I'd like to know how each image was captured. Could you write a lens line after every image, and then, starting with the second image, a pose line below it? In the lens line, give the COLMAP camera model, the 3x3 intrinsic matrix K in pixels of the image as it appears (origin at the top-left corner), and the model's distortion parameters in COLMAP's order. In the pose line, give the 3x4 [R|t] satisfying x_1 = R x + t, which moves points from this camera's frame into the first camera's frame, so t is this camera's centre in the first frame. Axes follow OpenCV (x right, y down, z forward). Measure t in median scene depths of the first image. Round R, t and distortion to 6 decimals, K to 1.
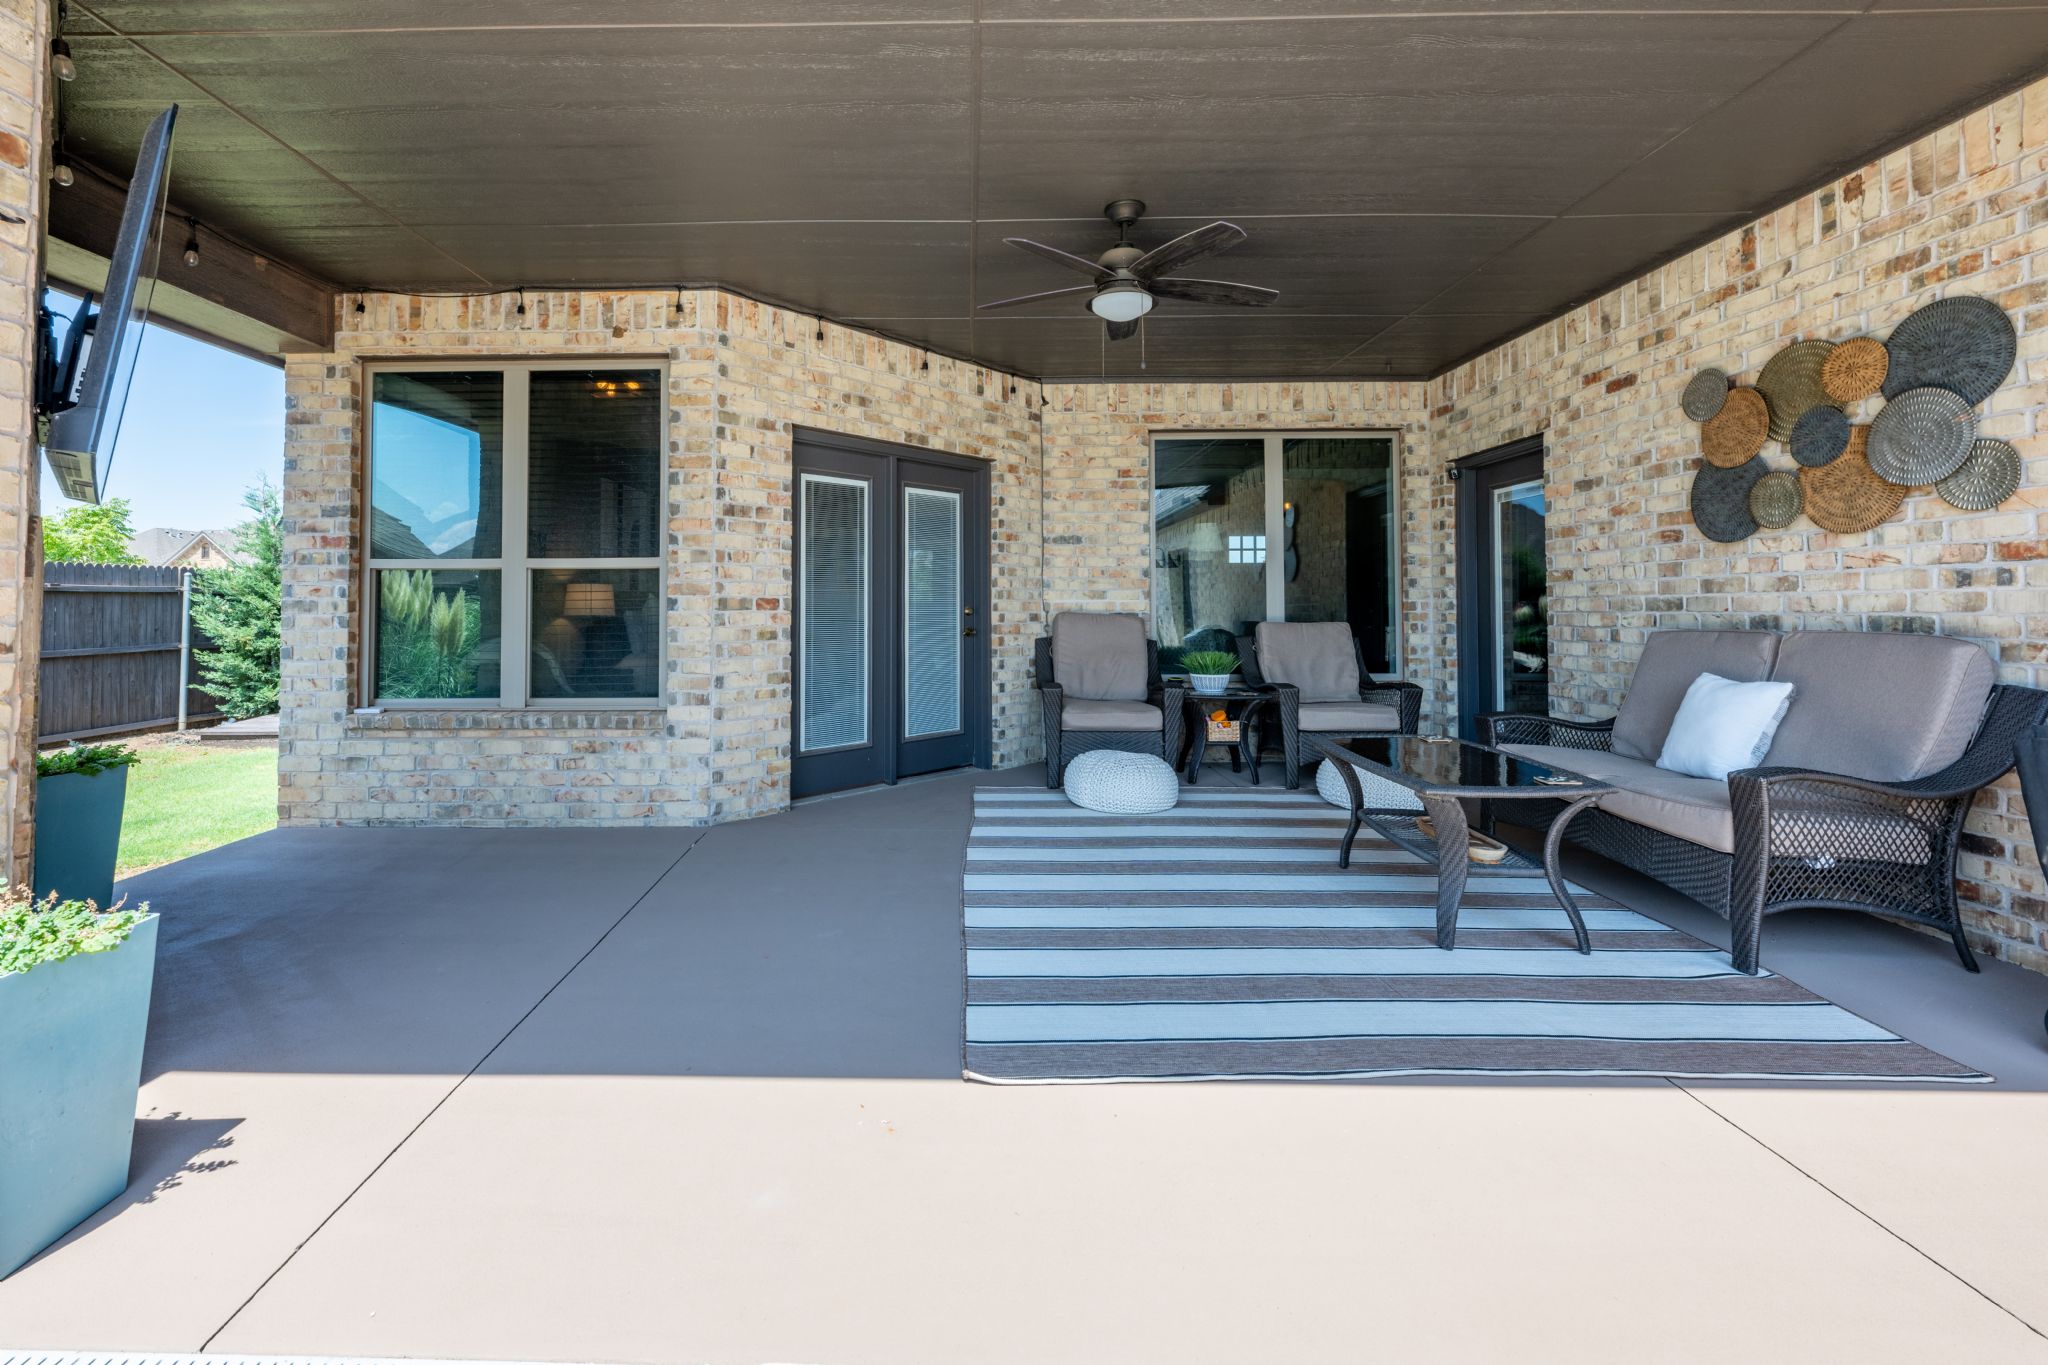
lens RADIAL K [[831.7, 0, 957.7], [0, 831.7, 605.3], [0, 0, 1]] dist [-0.006961, 0.000798]
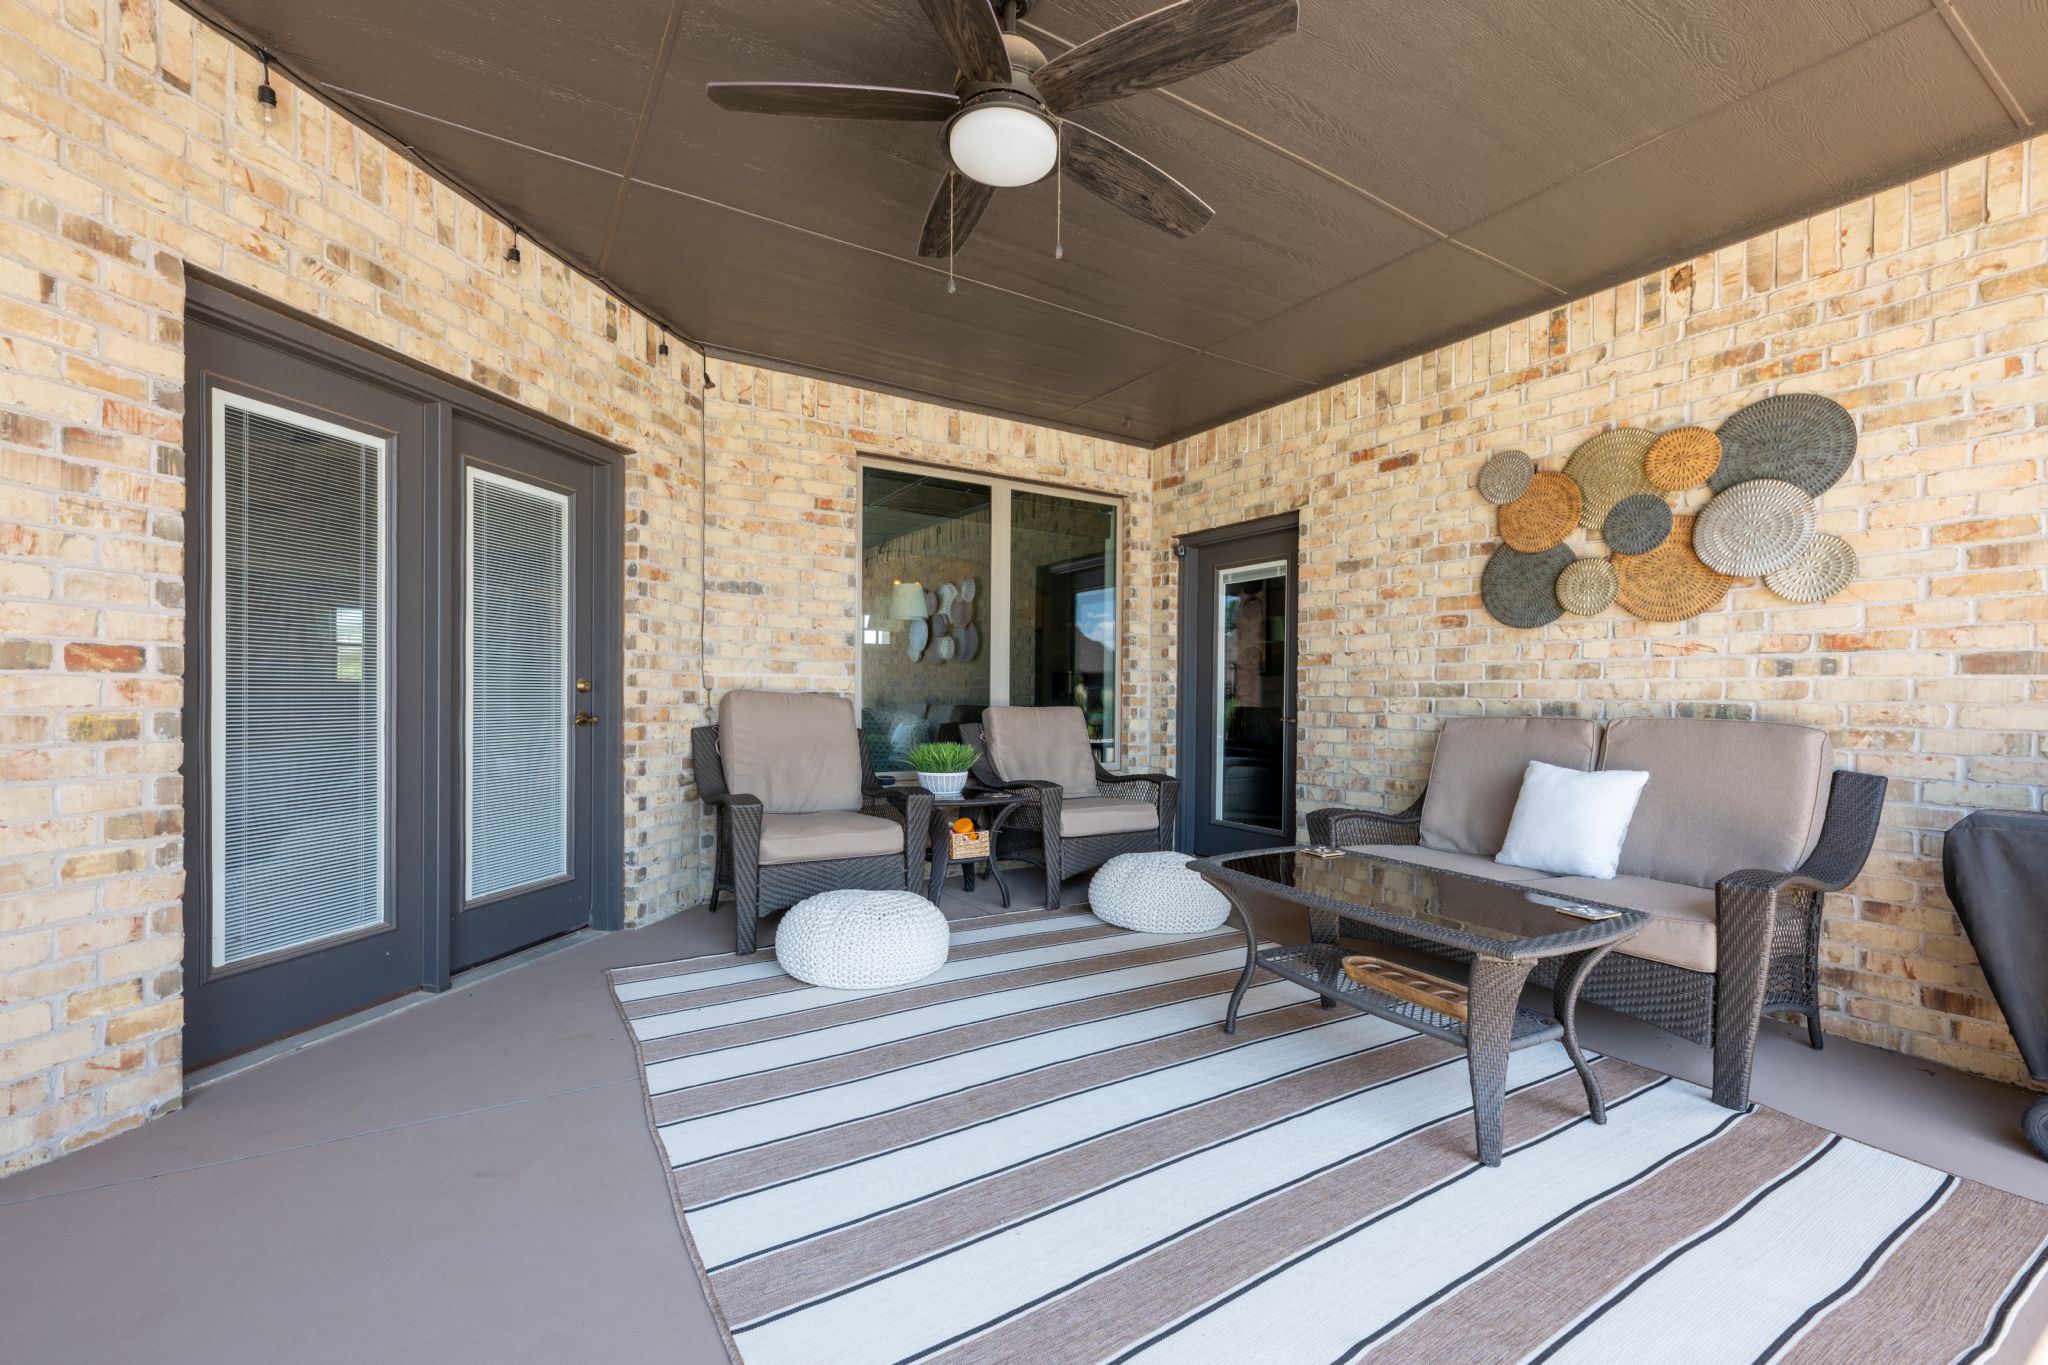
lens RADIAL K [[831.7, 0, 1064.9], [0, 831.7, 712.5], [0, 0, 1]] dist [-0.006961, 0.000798]
pose [[0.816925, 0.001292, 0.576743, -0.066519], [-0.017412, 0.999597, 0.022424, 0.008563], [-0.576481, -0.028361, 0.816618, 0.351963]]
